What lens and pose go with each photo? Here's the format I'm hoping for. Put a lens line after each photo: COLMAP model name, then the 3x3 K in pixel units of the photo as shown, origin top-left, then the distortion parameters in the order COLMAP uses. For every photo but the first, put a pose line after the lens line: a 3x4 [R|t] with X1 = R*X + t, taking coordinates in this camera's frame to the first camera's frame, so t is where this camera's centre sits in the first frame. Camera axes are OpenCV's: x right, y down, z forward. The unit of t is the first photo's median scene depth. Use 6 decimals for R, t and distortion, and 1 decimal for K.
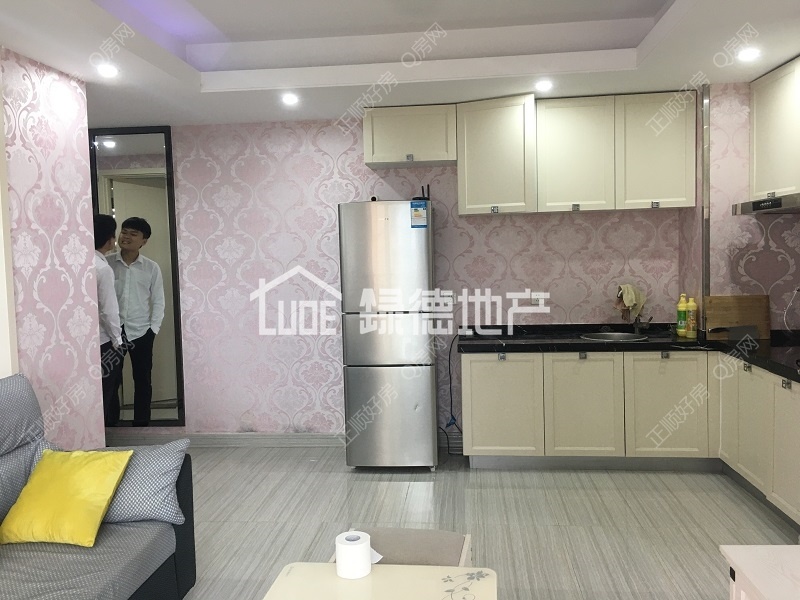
lens RADIAL K [[695.9, 0, 404.1], [0, 695.9, 303.4], [0, 0, 1]] dist [0.069489, -0.077882]
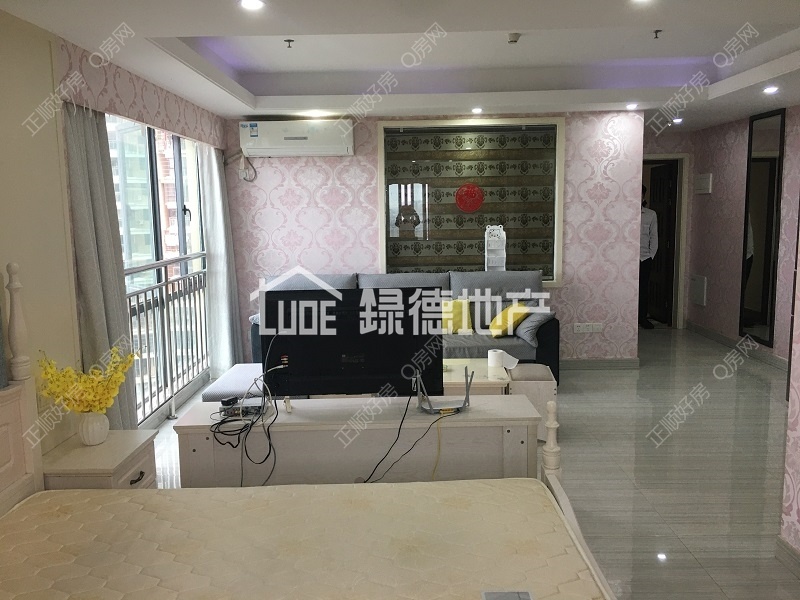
lens RADIAL K [[695.9, 0, 400.5], [0, 695.9, 299.9], [0, 0, 1]] dist [0.069489, -0.077882]
pose [[0.089571, 0.169023, -0.981534, 2.443058], [-0.058344, 0.984693, 0.164242, -0.222313], [0.994270, 0.042555, 0.098062, 0.564776]]
